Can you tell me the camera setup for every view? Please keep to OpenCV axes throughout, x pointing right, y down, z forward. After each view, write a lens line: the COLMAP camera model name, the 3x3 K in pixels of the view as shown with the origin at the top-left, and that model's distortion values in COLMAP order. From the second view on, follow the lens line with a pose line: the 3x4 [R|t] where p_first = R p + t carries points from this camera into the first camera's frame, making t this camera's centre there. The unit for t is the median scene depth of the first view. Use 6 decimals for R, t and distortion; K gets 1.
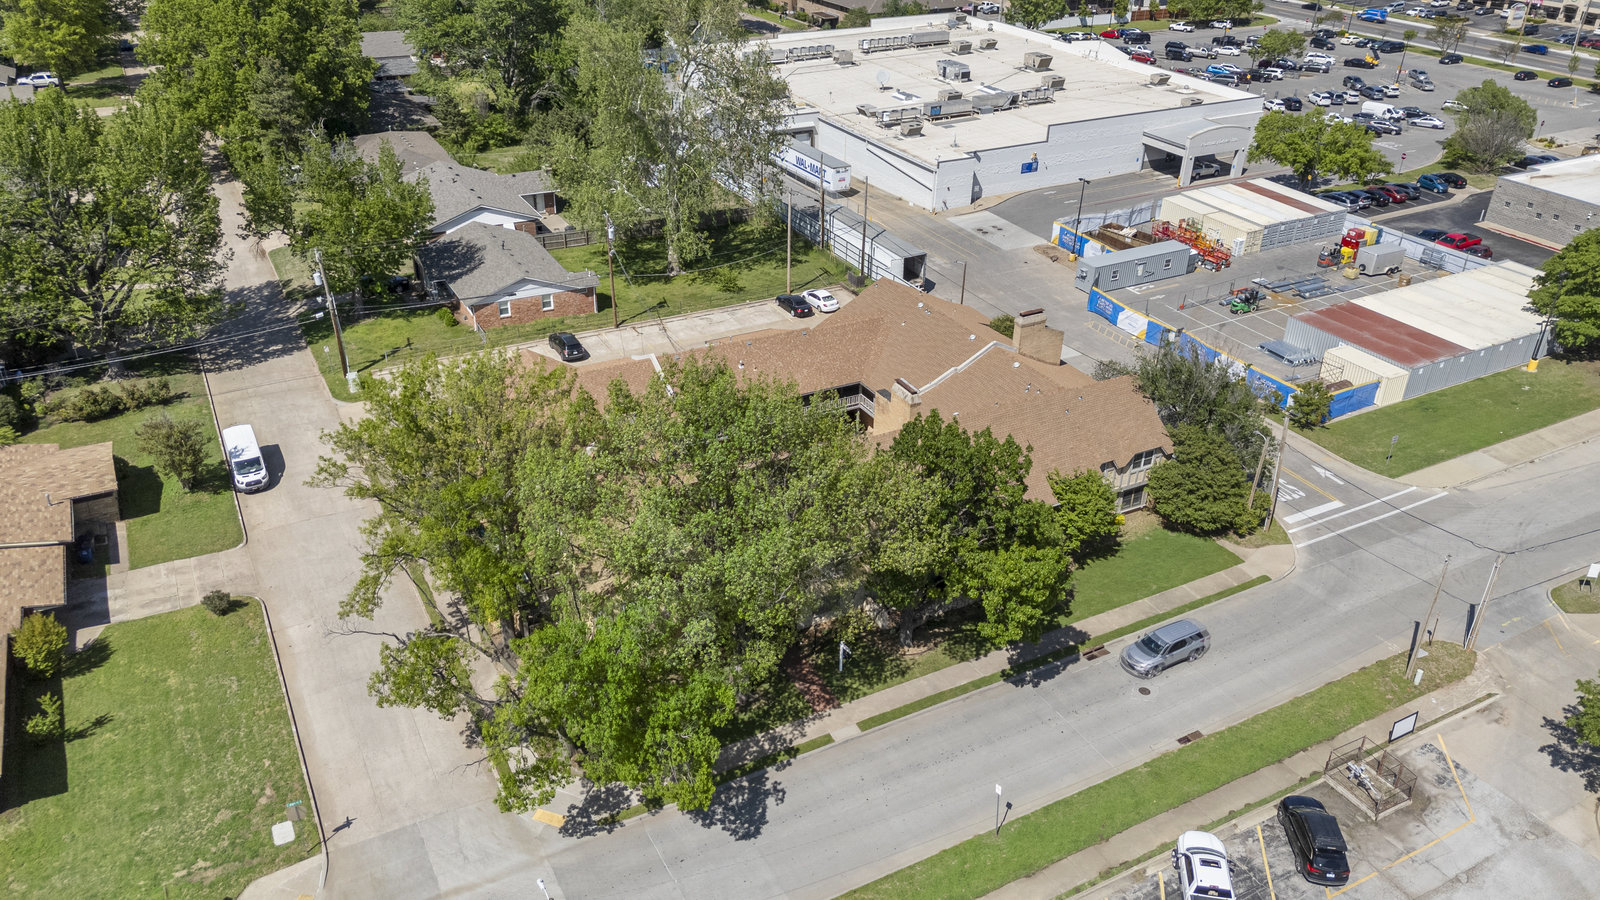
lens RADIAL K [[1197.7, 0, 794.4], [0, 1197.7, 453.6], [0, 0, 1]] dist [0.031109, -0.014247]
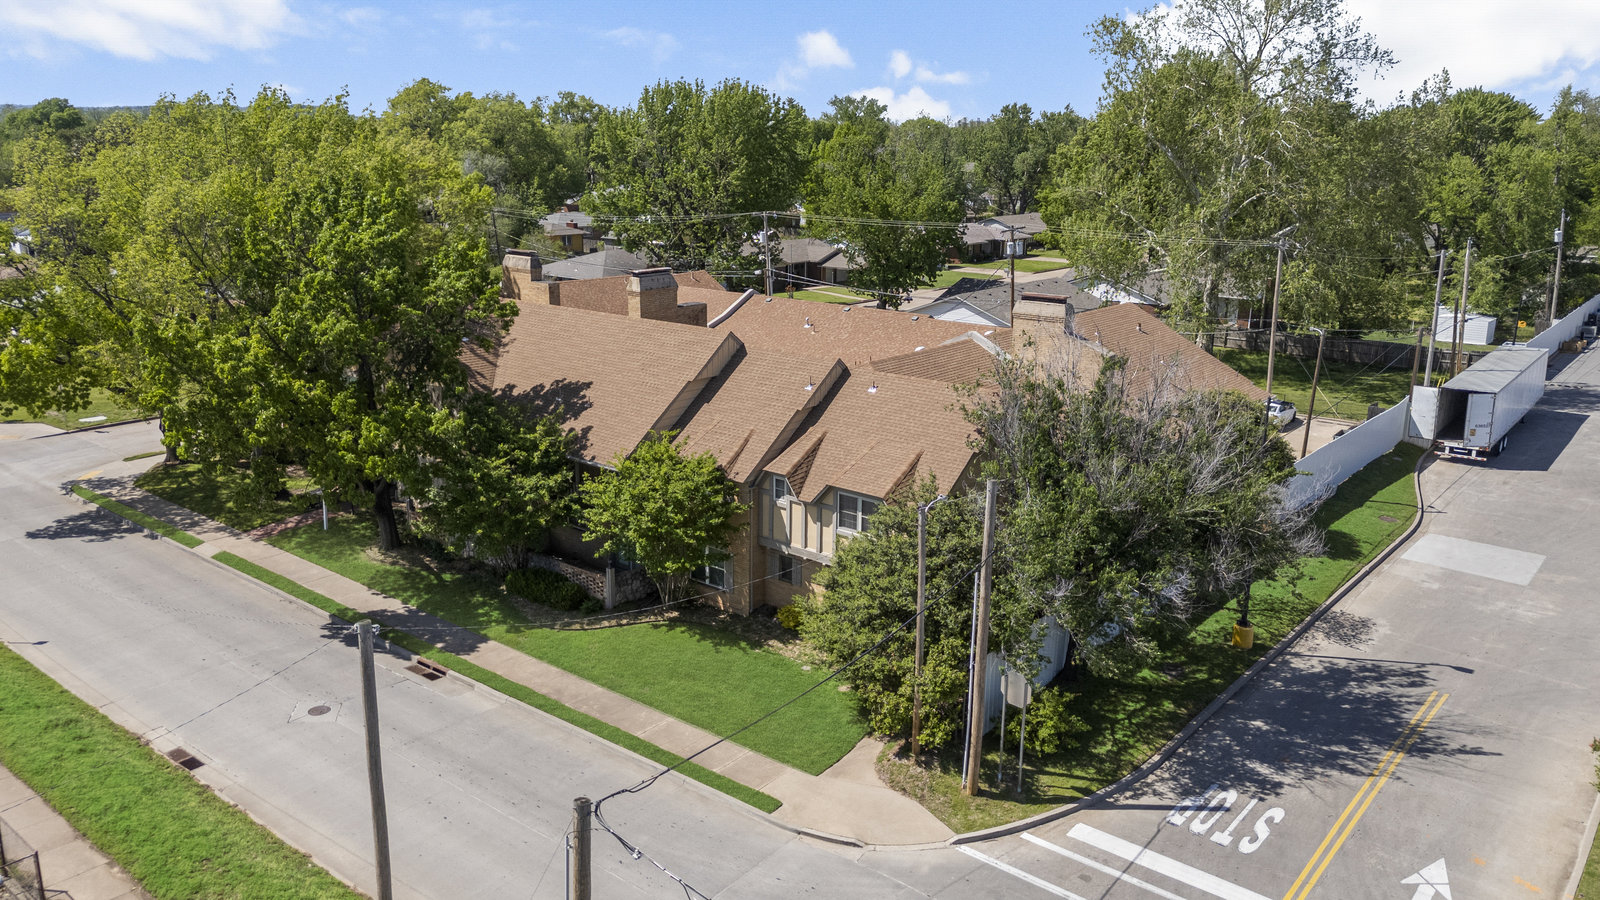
lens RADIAL K [[1197.7, 0, 799.7], [0, 1197.7, 443.8], [0, 0, 1]] dist [0.031109, -0.014247]
pose [[0.375232, 0.207862, -0.903324, 0.676242], [-0.455938, 0.889878, 0.015375, -0.016238], [0.807045, 0.406091, 0.428683, 0.711143]]
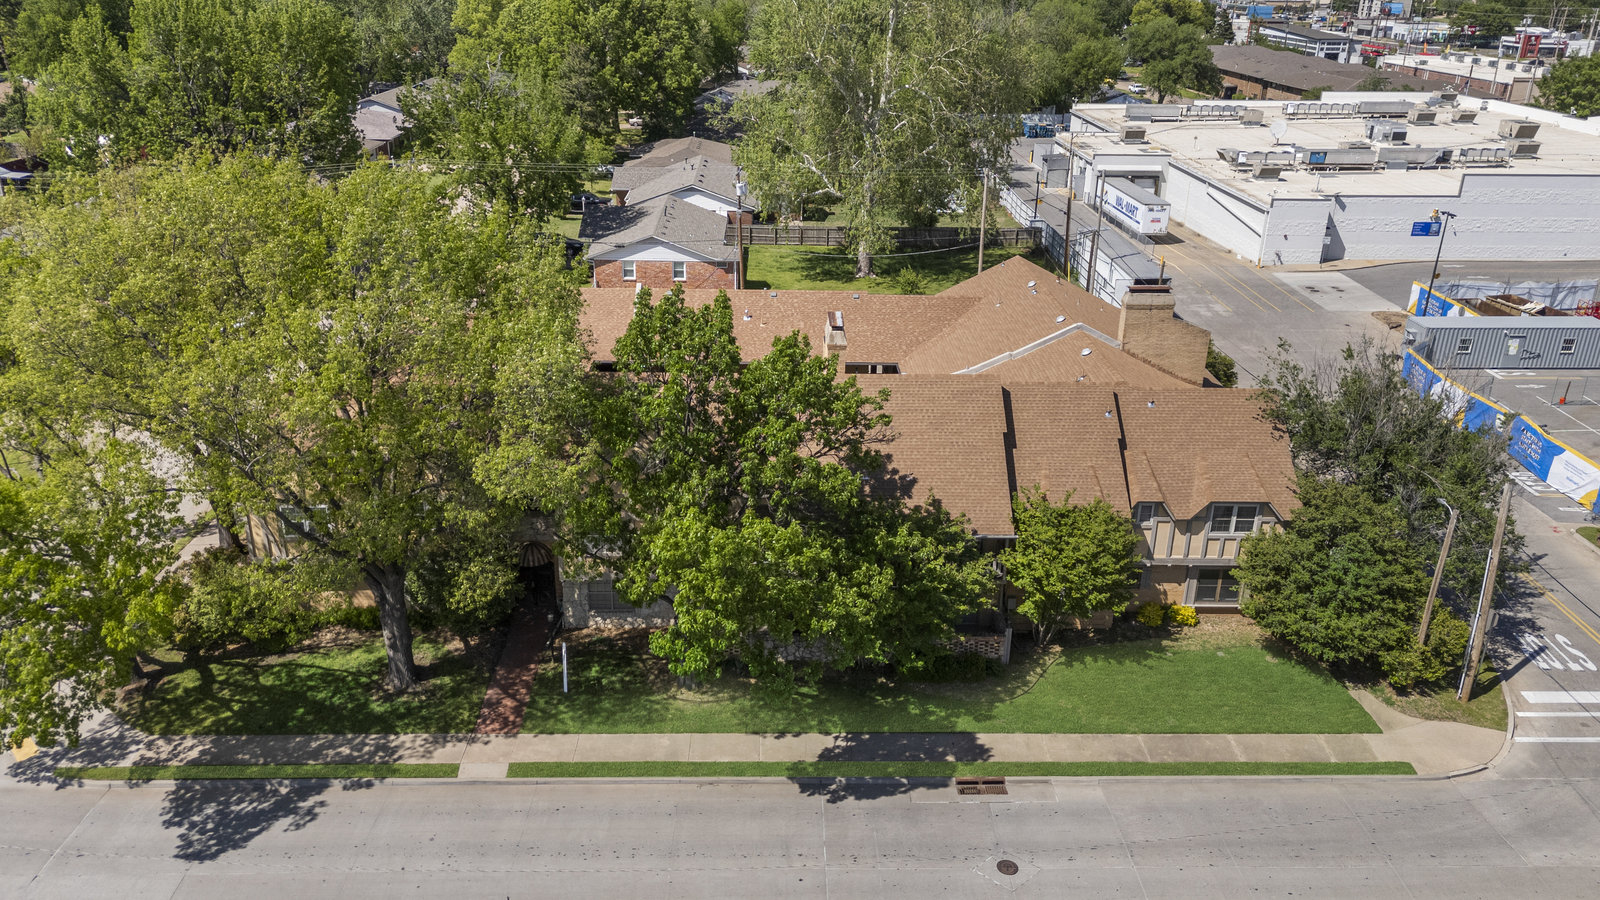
lens RADIAL K [[1197.7, 0, 798.9], [0, 1197.7, 451.9], [0, 0, 1]] dist [0.031109, -0.014247]
pose [[0.890831, 0.166584, -0.422695, 0.323450], [-0.219933, 0.972199, -0.080368, 0.063477], [0.397555, 0.164559, 0.902702, 0.352524]]
